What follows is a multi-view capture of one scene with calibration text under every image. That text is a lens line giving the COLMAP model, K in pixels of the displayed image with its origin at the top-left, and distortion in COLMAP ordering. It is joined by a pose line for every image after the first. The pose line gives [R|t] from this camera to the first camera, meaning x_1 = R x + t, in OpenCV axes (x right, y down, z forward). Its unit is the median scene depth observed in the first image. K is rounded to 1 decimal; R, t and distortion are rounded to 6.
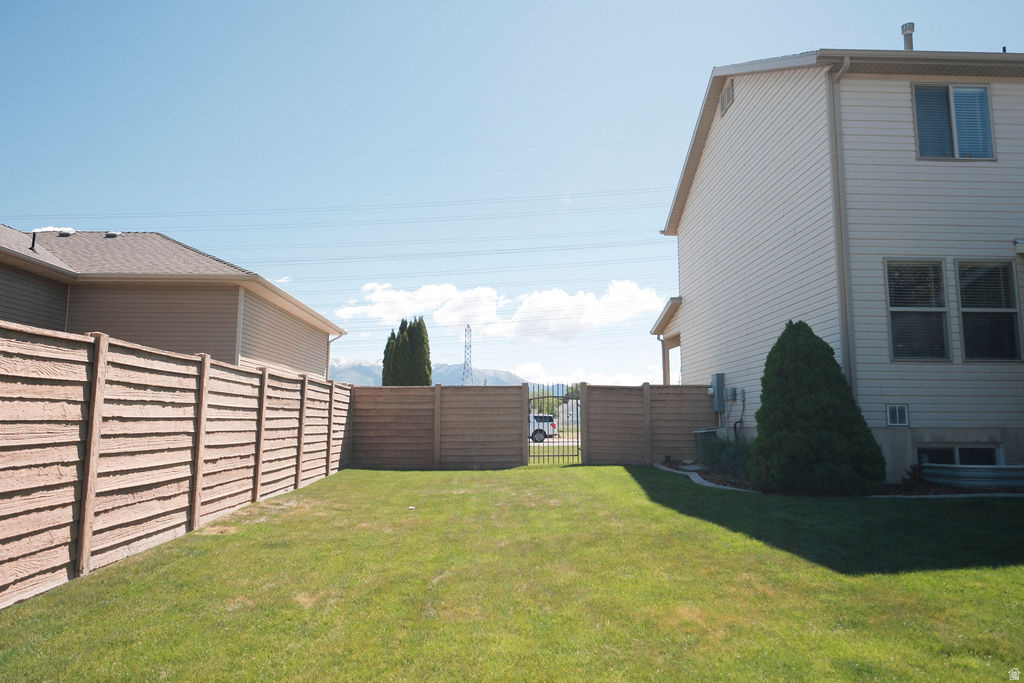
lens RADIAL K [[679.7, 0, 514.9], [0, 679.7, 339.5], [0, 0, 1]] dist [-0.013004, 0.001135]
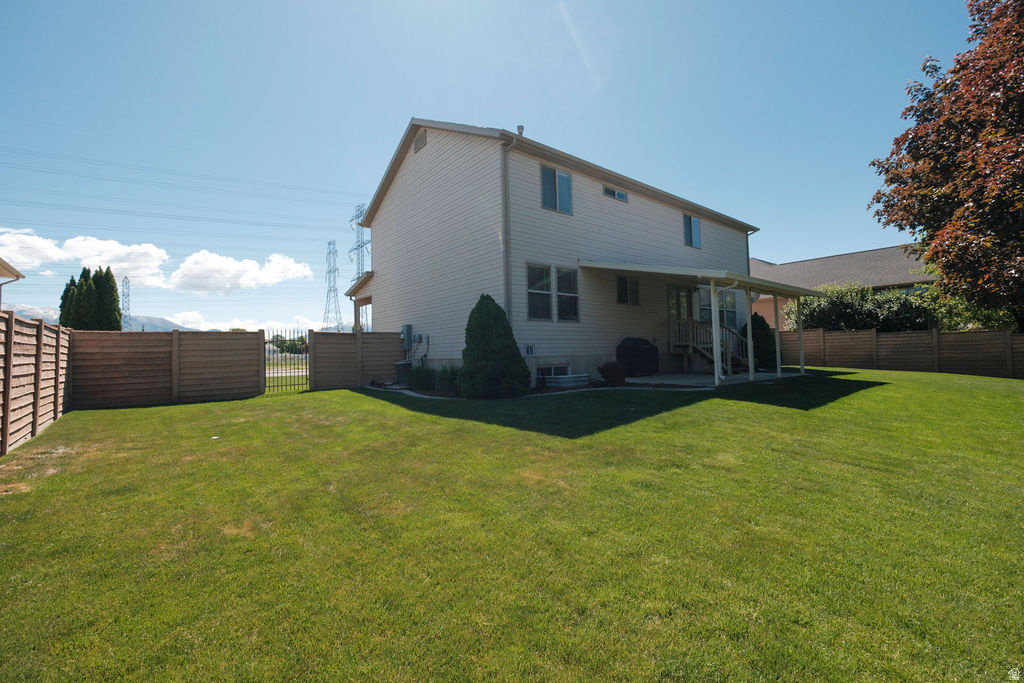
lens RADIAL K [[446.5, 0, 512.5], [0, 446.5, 337.5], [0, 0, 1]] dist [-0.007539, 0.000898]
pose [[0.784578, -0.000458, 0.620030, -0.144045], [-0.050059, 0.996688, 0.064080, 0.002811], [-0.618006, -0.081314, 0.781957, 0.071368]]
